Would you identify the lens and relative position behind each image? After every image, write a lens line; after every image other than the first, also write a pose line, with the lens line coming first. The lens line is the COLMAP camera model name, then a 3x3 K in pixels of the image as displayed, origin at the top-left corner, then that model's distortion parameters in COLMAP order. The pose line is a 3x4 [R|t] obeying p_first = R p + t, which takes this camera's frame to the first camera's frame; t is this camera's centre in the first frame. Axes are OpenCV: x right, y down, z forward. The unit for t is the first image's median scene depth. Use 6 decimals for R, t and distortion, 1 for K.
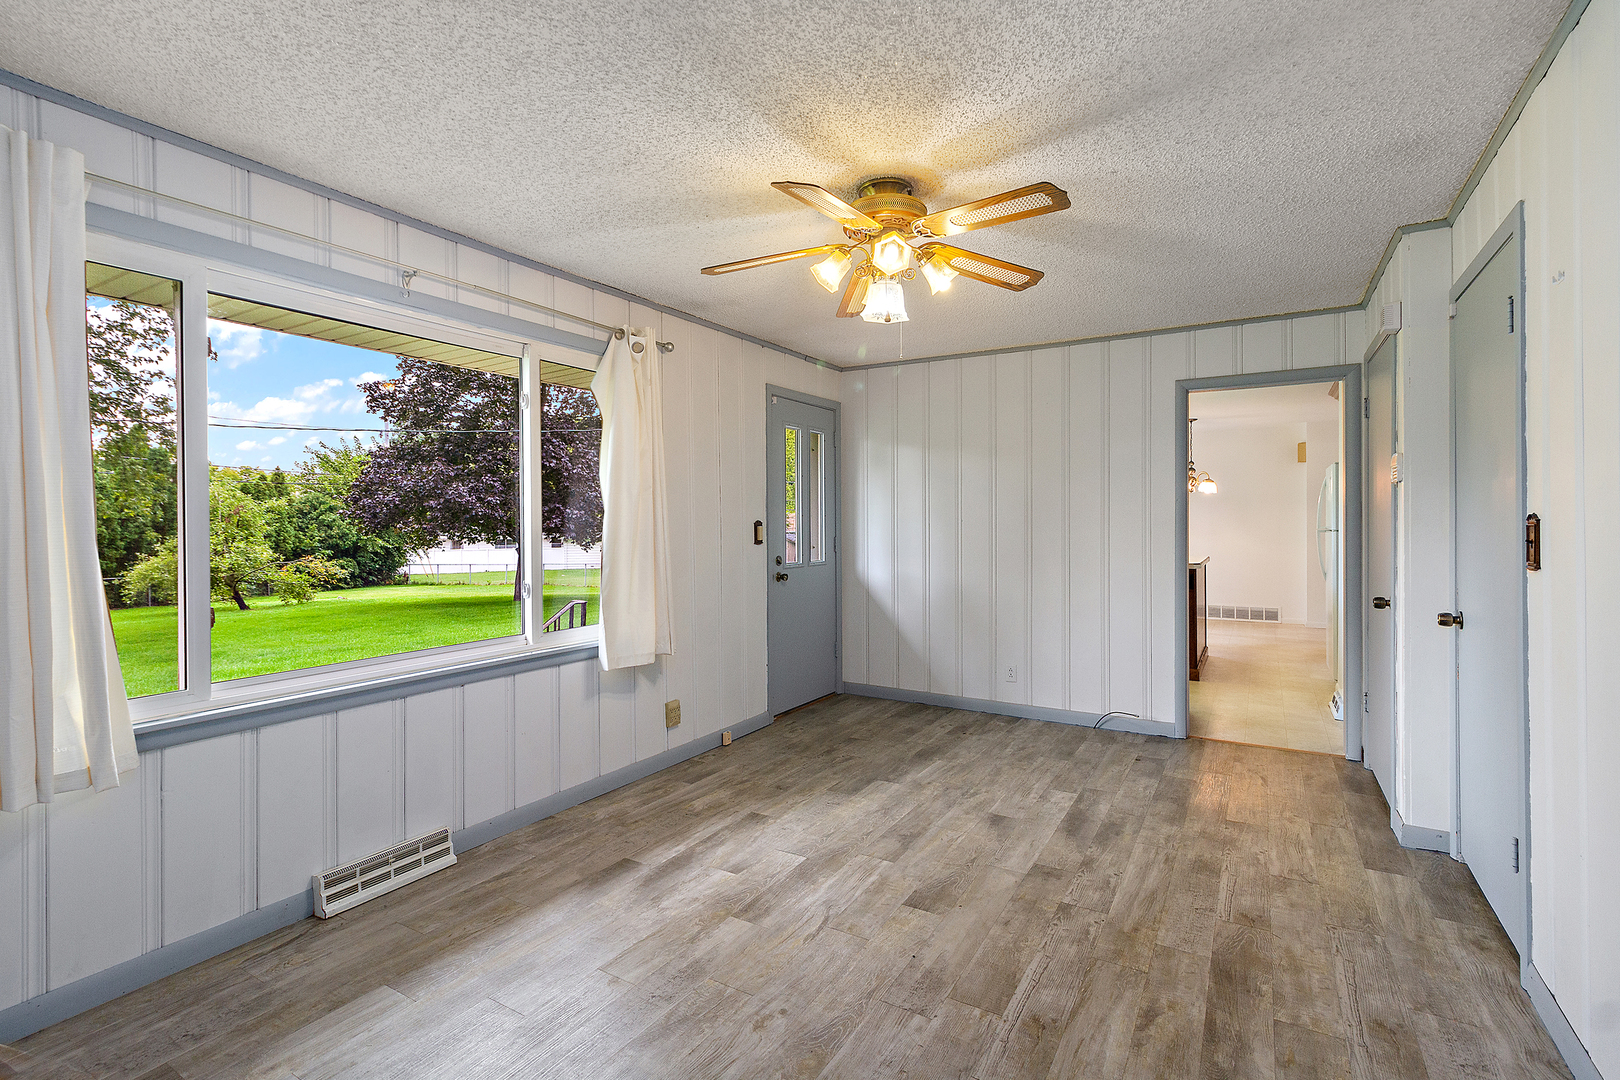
lens RADIAL K [[752.1, 0, 806.2], [0, 752.1, 519.1], [0, 0, 1]] dist [0.006128, -0.000472]
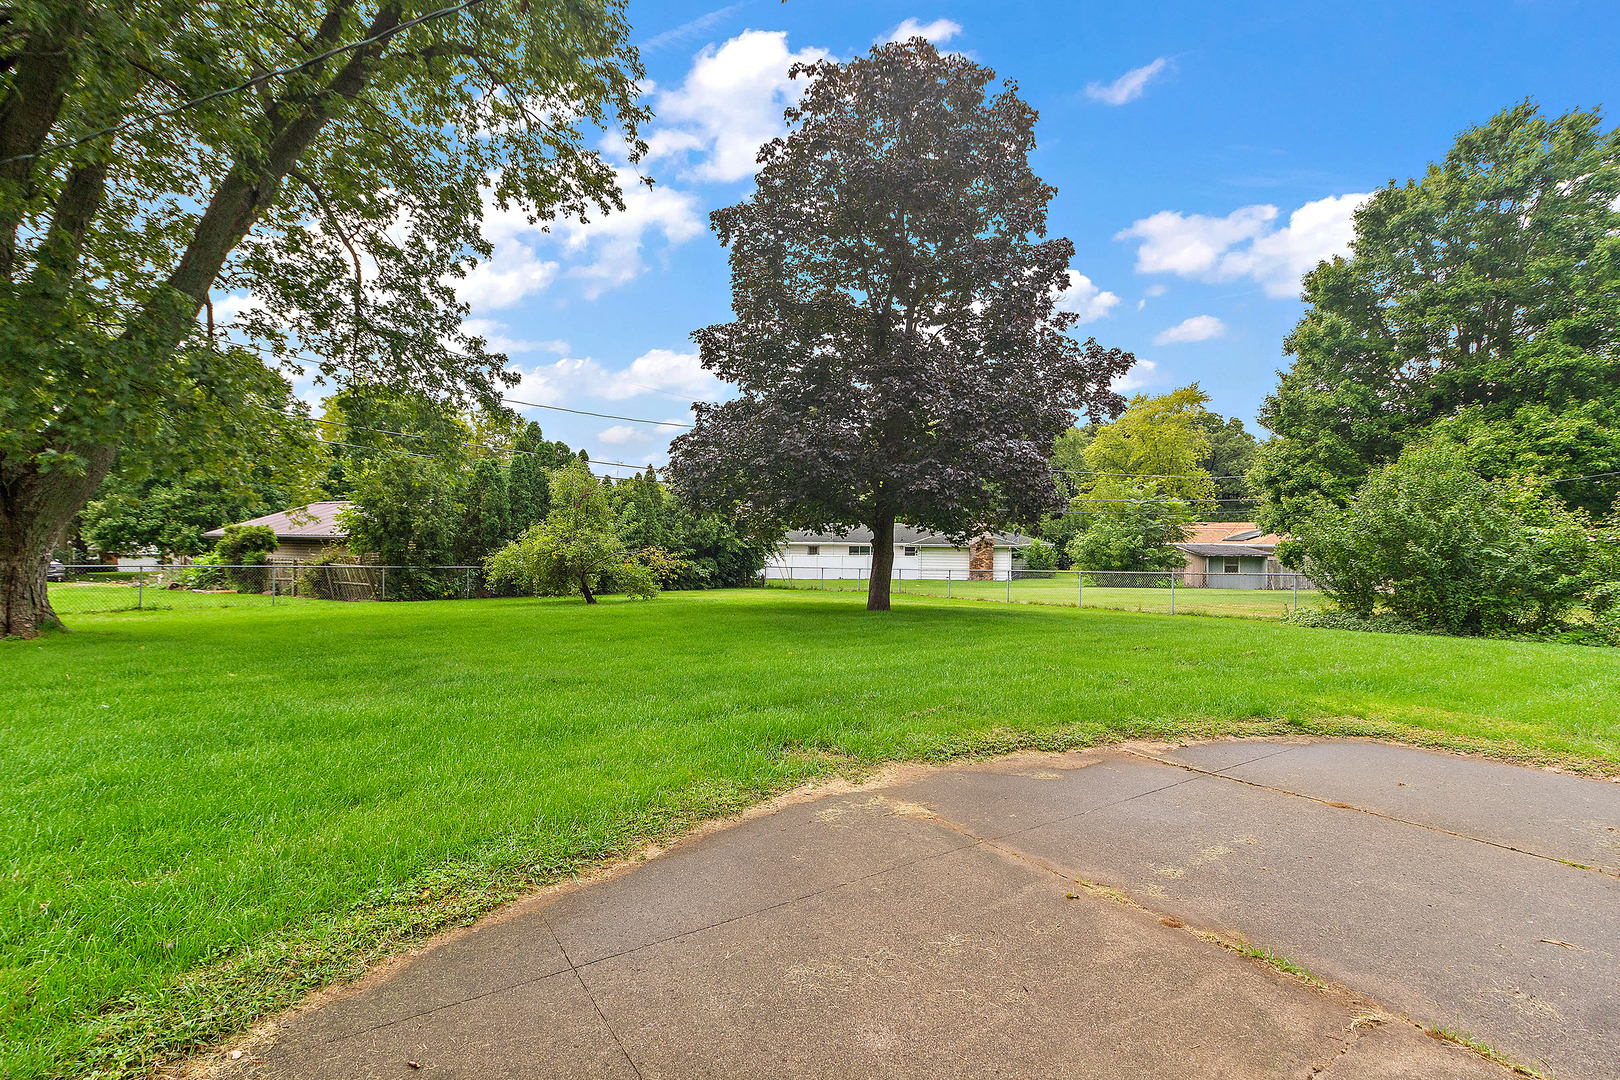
lens RADIAL K [[752.1, 0, 803.7], [0, 752.1, 527.6], [0, 0, 1]] dist [0.006128, -0.000472]
pose [[0.898617, 0.004006, -0.438716, -0.959256], [-0.008668, 0.999925, -0.008624, 0.275741], [0.438649, 0.011552, 0.898584, 2.427278]]
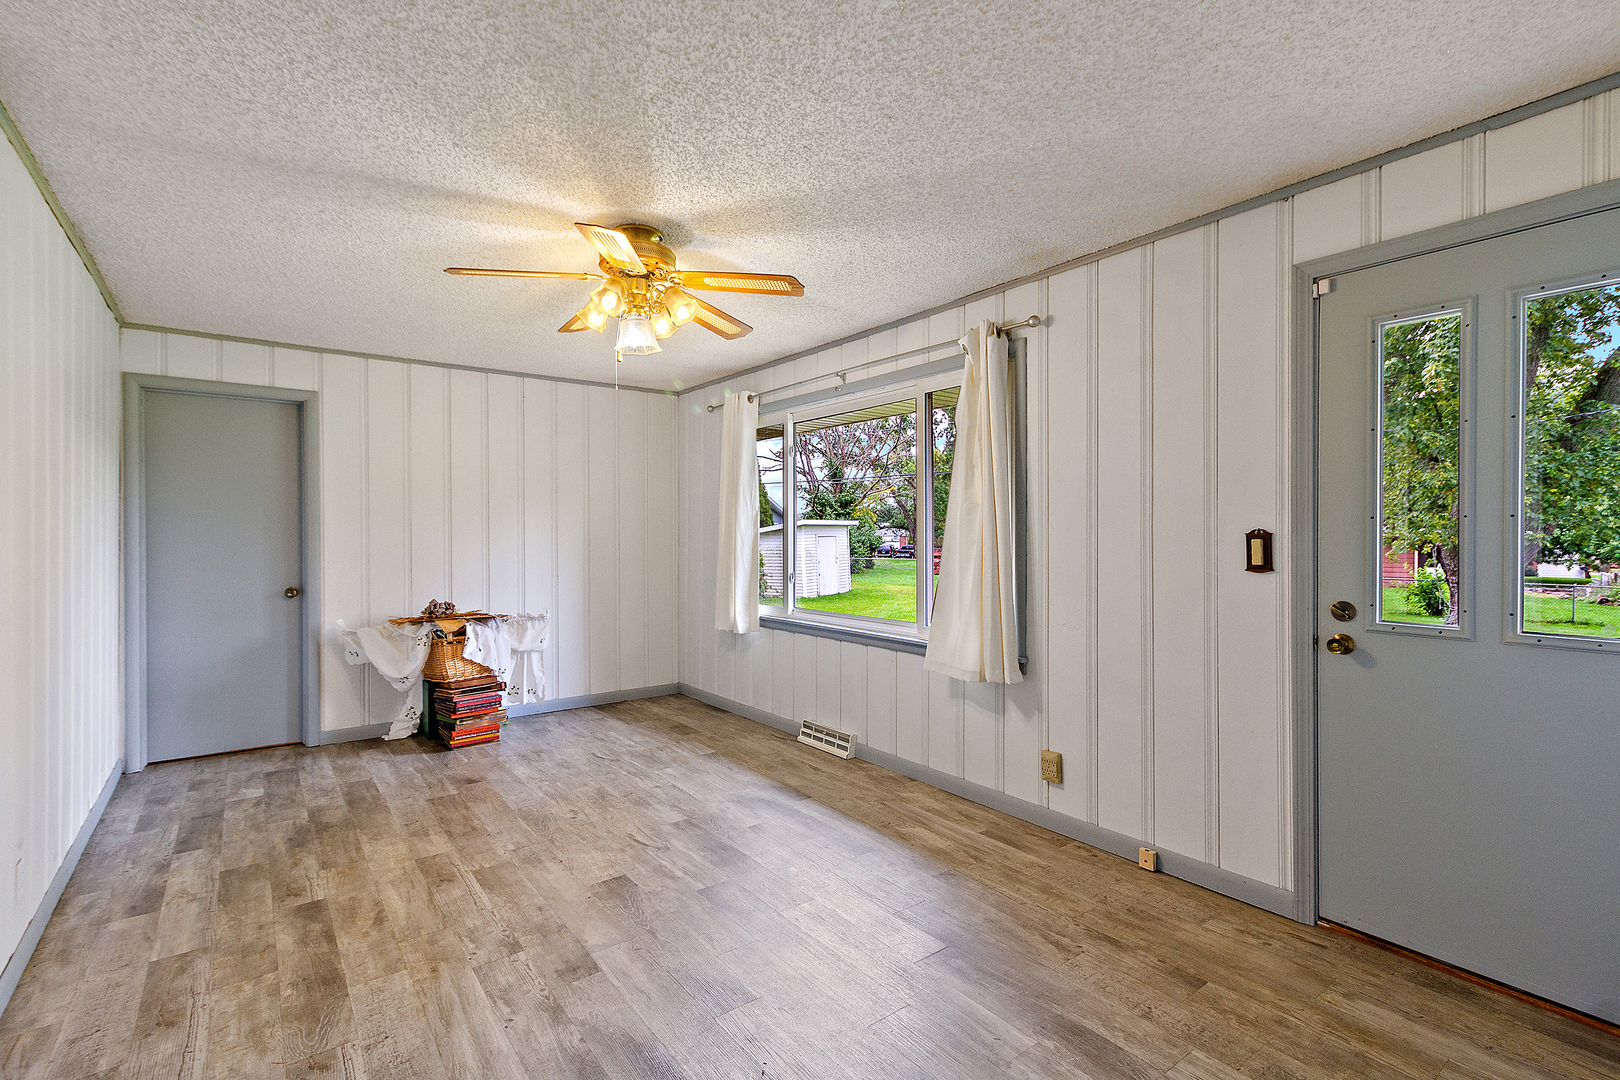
lens RADIAL K [[752.1, 0, 815.2], [0, 752.1, 538.7], [0, 0, 1]] dist [0.006128, -0.000472]
pose [[-0.371264, 0.010621, -0.928466, 0.948073], [0.005025, 0.999943, 0.009429, 0.003641], [0.928514, -0.001165, -0.371297, 1.506982]]
